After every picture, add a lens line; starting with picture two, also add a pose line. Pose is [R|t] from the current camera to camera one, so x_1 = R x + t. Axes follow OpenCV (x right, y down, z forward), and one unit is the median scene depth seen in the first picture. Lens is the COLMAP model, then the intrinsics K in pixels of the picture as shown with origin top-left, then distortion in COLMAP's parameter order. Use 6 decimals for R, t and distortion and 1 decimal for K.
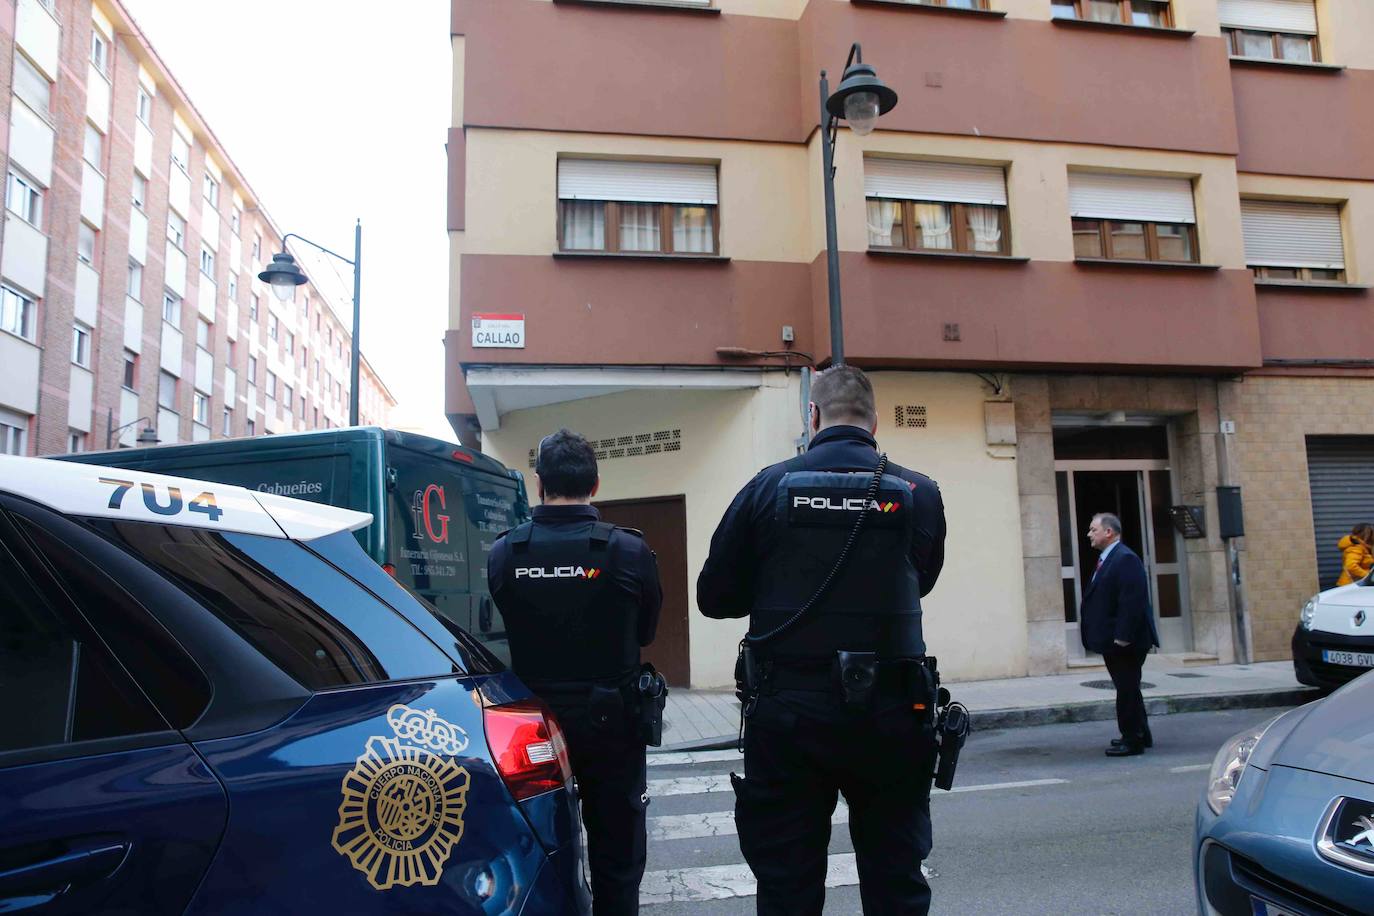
lens RADIAL K [[932.3, 0, 684.7], [0, 932.3, 464.0], [0, 0, 1]] dist [-0.106757, 0.080819]
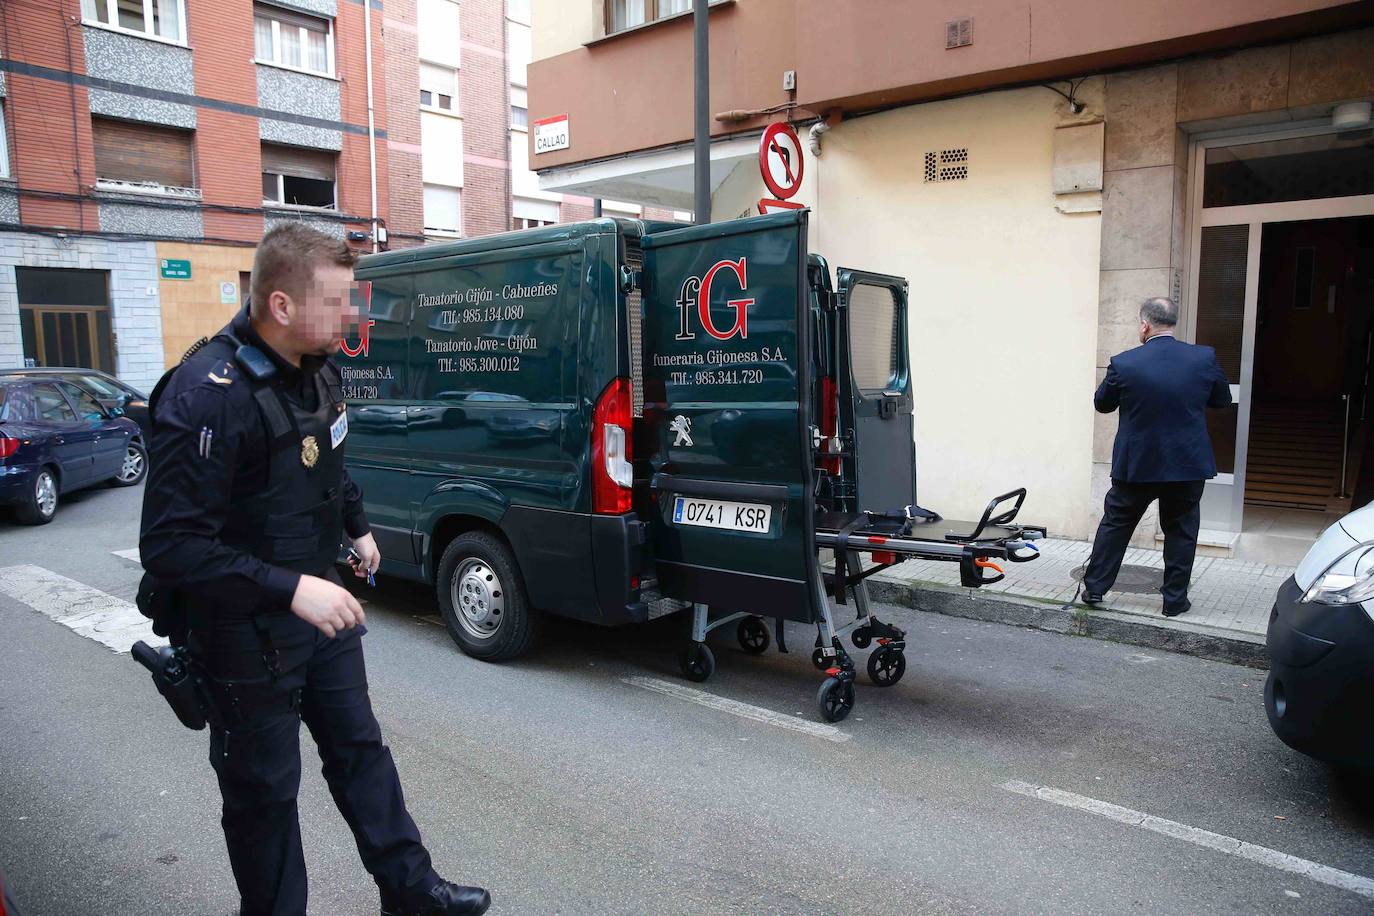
lens RADIAL K [[932.3, 0, 684.7], [0, 932.3, 464.0], [0, 0, 1]] dist [-0.106757, 0.080819]
pose [[0.660104, 0.116604, -0.742069, 0.637794], [0.079799, 0.971403, 0.223624, -0.001159], [0.746924, -0.206832, 0.631922, 0.333625]]
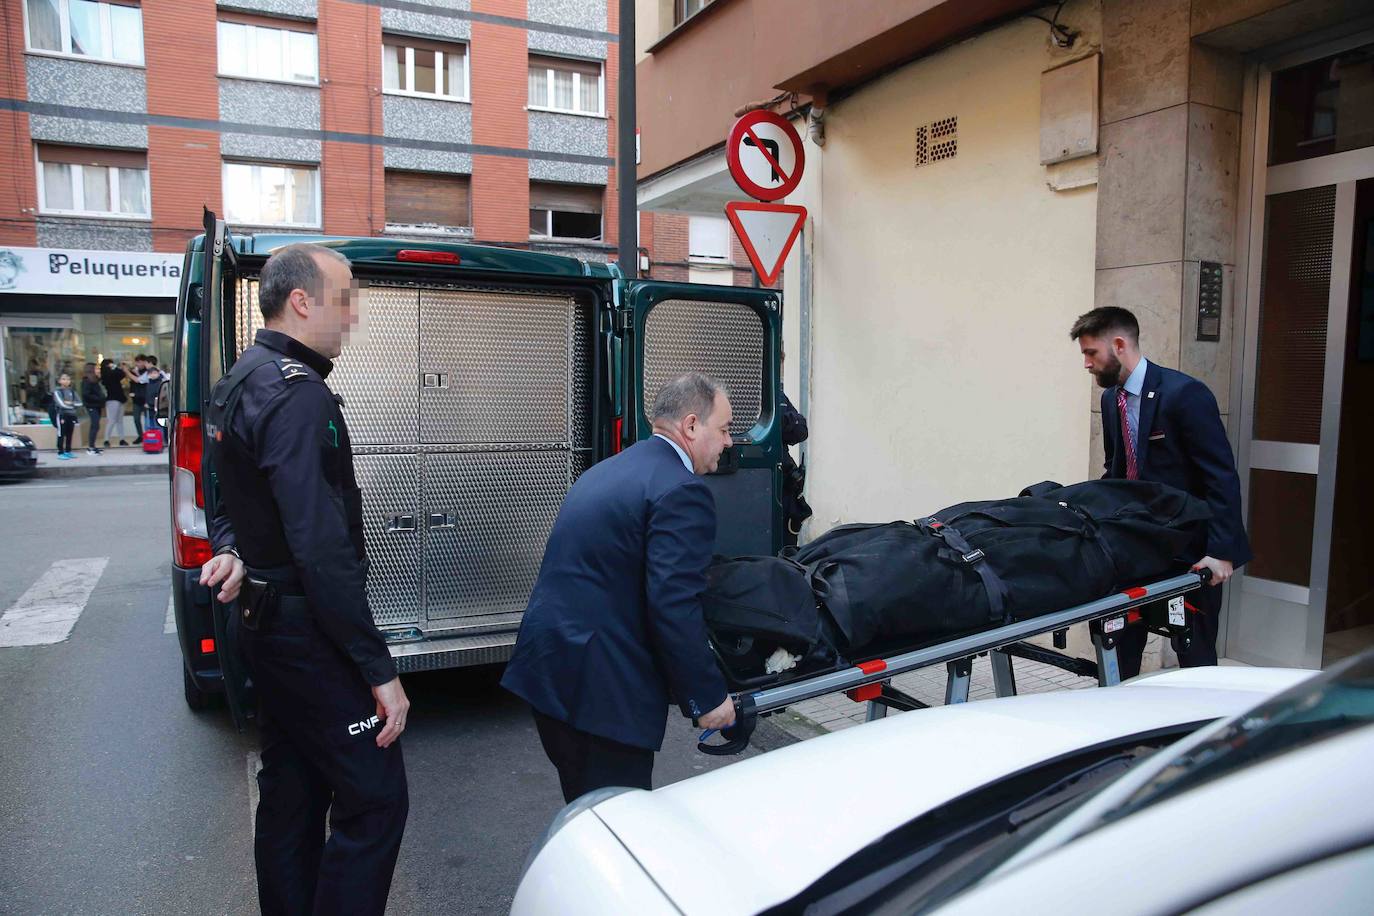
lens RADIAL K [[927.8, 0, 685.3], [0, 927.8, 464.4], [0, 0, 1]] dist [-0.109063, 0.080121]
pose [[0.296119, 0.120122, -0.947567, 0.702009], [0.106088, 0.981786, 0.157613, 0.034109], [0.949241, -0.147198, 0.277982, 0.651663]]
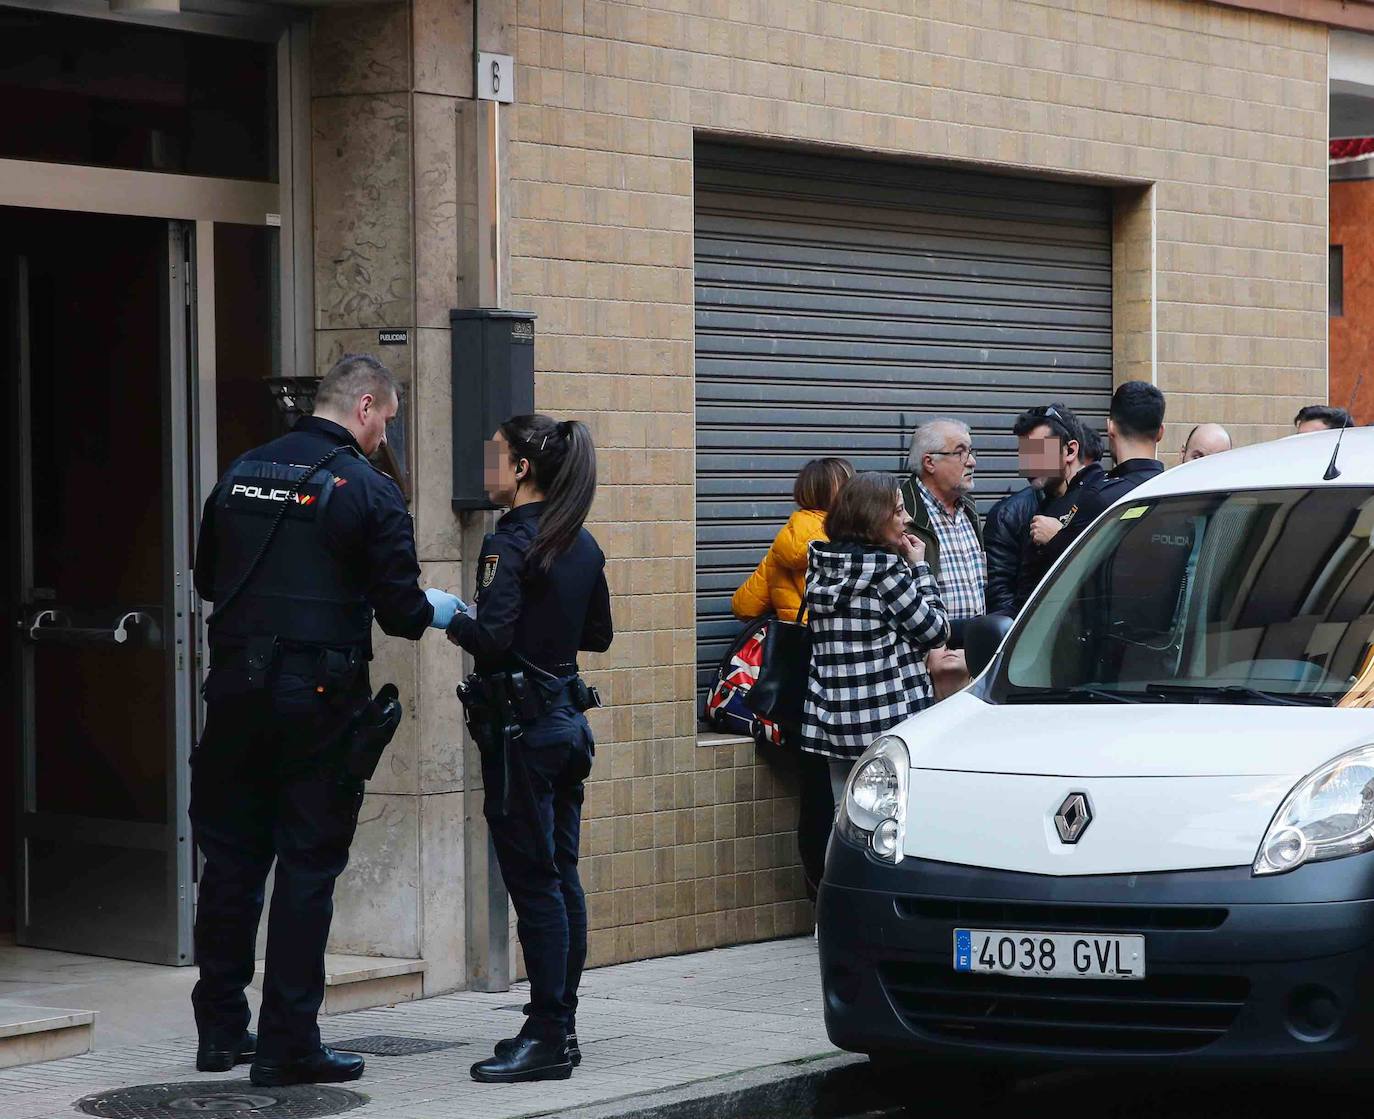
lens RADIAL K [[4516.3, 0, 880.1], [0, 4516.3, 604.4], [0, 0, 1]] dist [0.215262, -0.071104]
pose [[0.658082, 0.003543, 0.752938, -0.295724], [-0.099056, 0.991705, 0.081911, -0.009082], [-0.746402, -0.128487, 0.652974, 0.065995]]
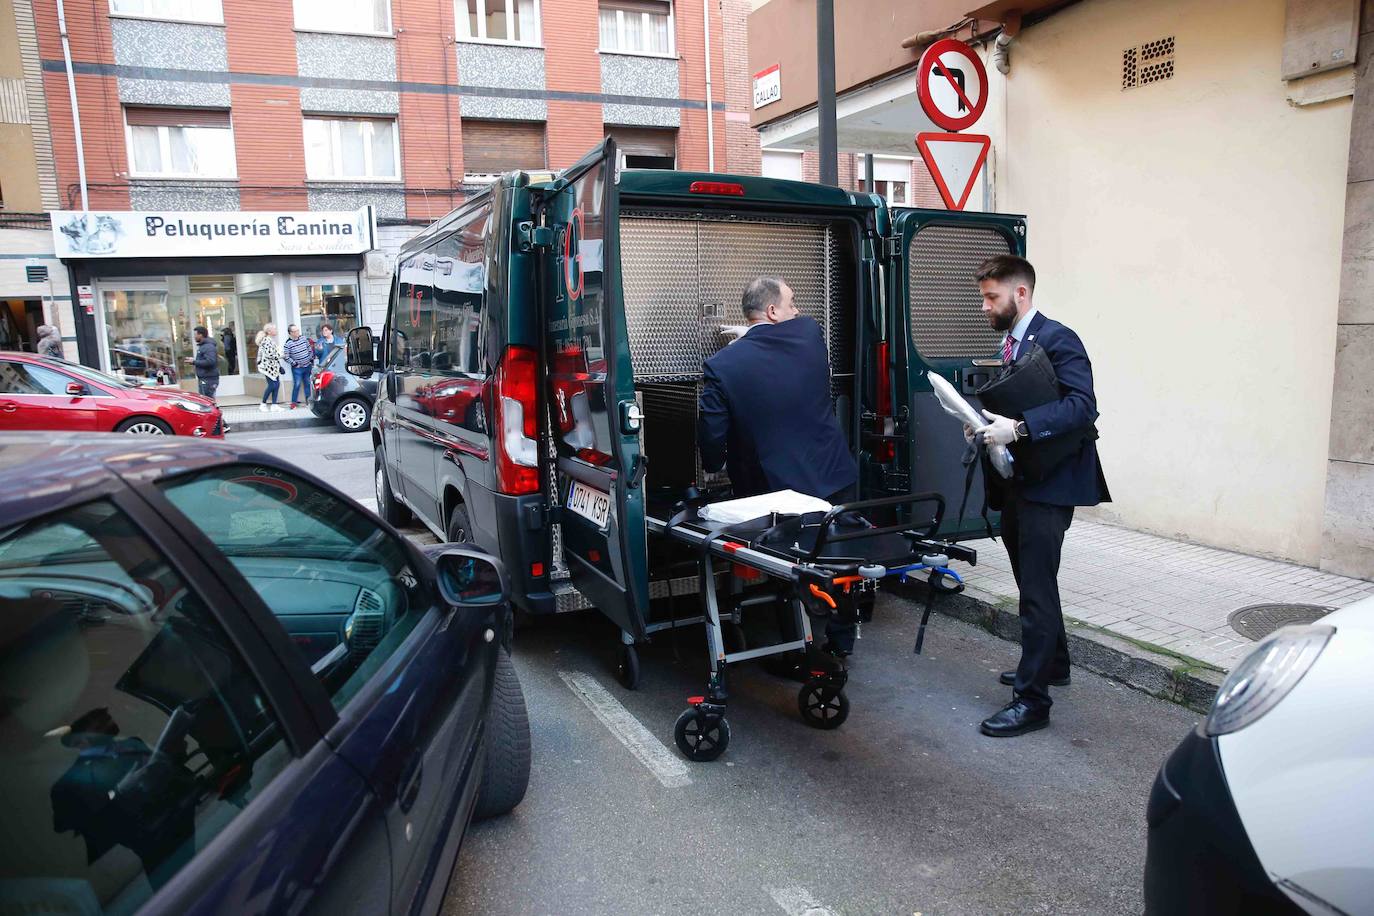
lens RADIAL K [[932.3, 0, 684.7], [0, 932.3, 464.0], [0, 0, 1]] dist [-0.106757, 0.080819]
pose [[0.266764, 0.163922, -0.949719, 0.689544], [0.140741, 0.968239, 0.206651, 0.028636], [0.953430, -0.188791, 0.235220, 0.540457]]
